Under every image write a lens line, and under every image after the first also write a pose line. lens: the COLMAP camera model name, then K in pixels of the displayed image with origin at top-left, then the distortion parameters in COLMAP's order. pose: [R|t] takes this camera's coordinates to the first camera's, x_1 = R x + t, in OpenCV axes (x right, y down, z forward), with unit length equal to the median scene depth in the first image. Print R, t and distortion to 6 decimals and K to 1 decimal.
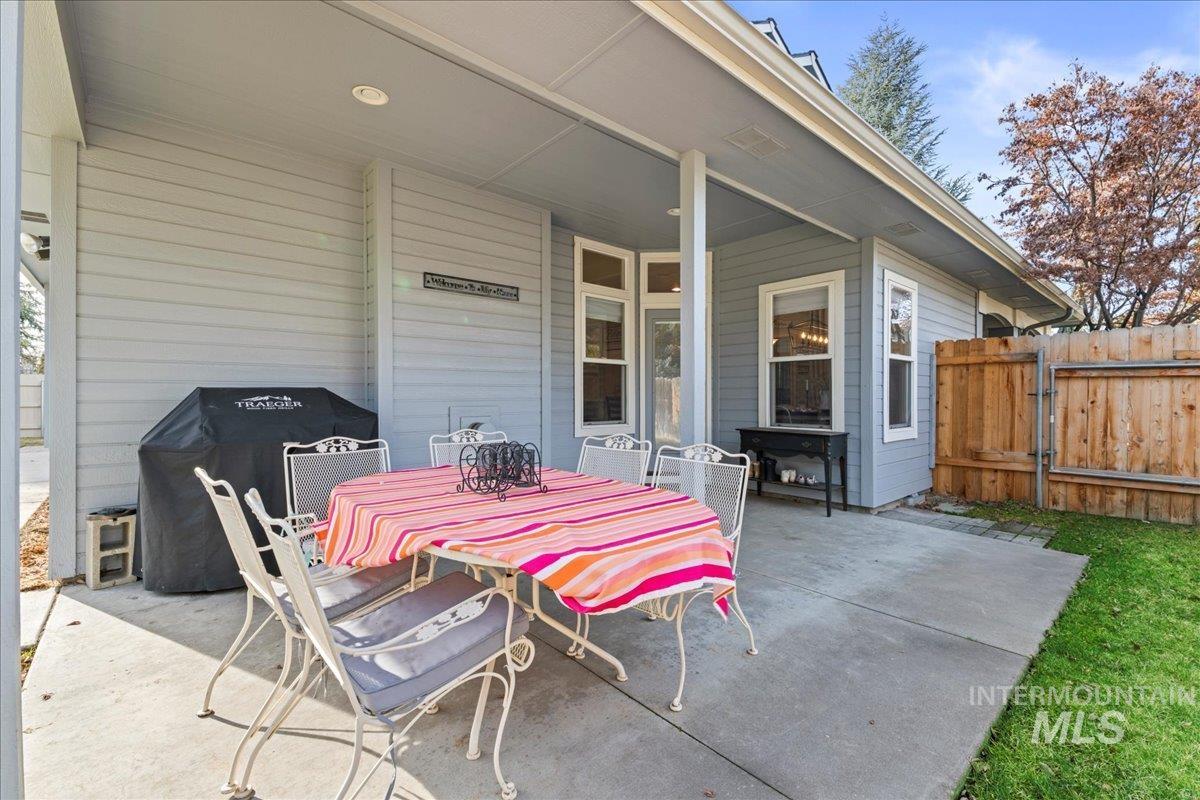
lens RADIAL K [[516.0, 0, 603.6], [0, 516.0, 401.0], [0, 0, 1]] dist [0.023924, -0.005027]
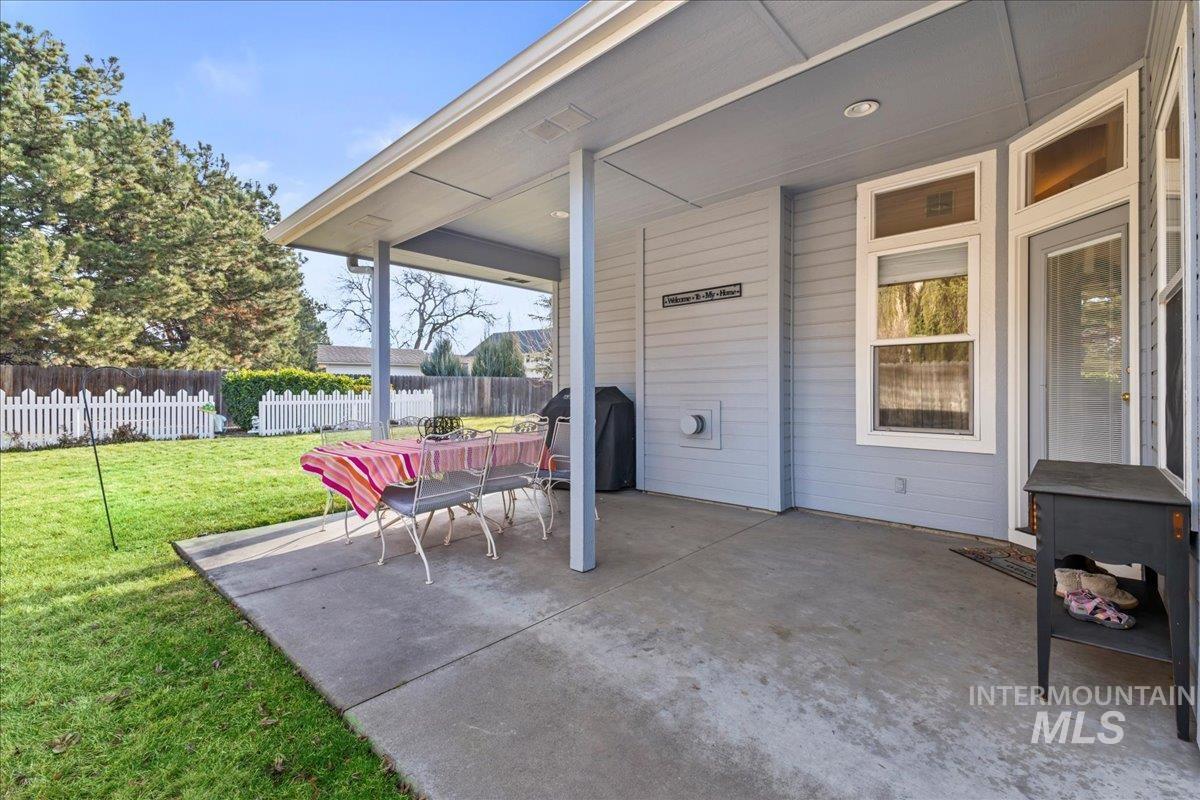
lens RADIAL K [[516.0, 0, 604.1], [0, 516.0, 396.6], [0, 0, 1]] dist [0.023924, -0.005027]
pose [[0.091312, 0.004532, -0.995812, 0.930666], [-0.012368, 0.999918, 0.003417, 0.000479], [0.995746, 0.012004, 0.091360, 0.746425]]
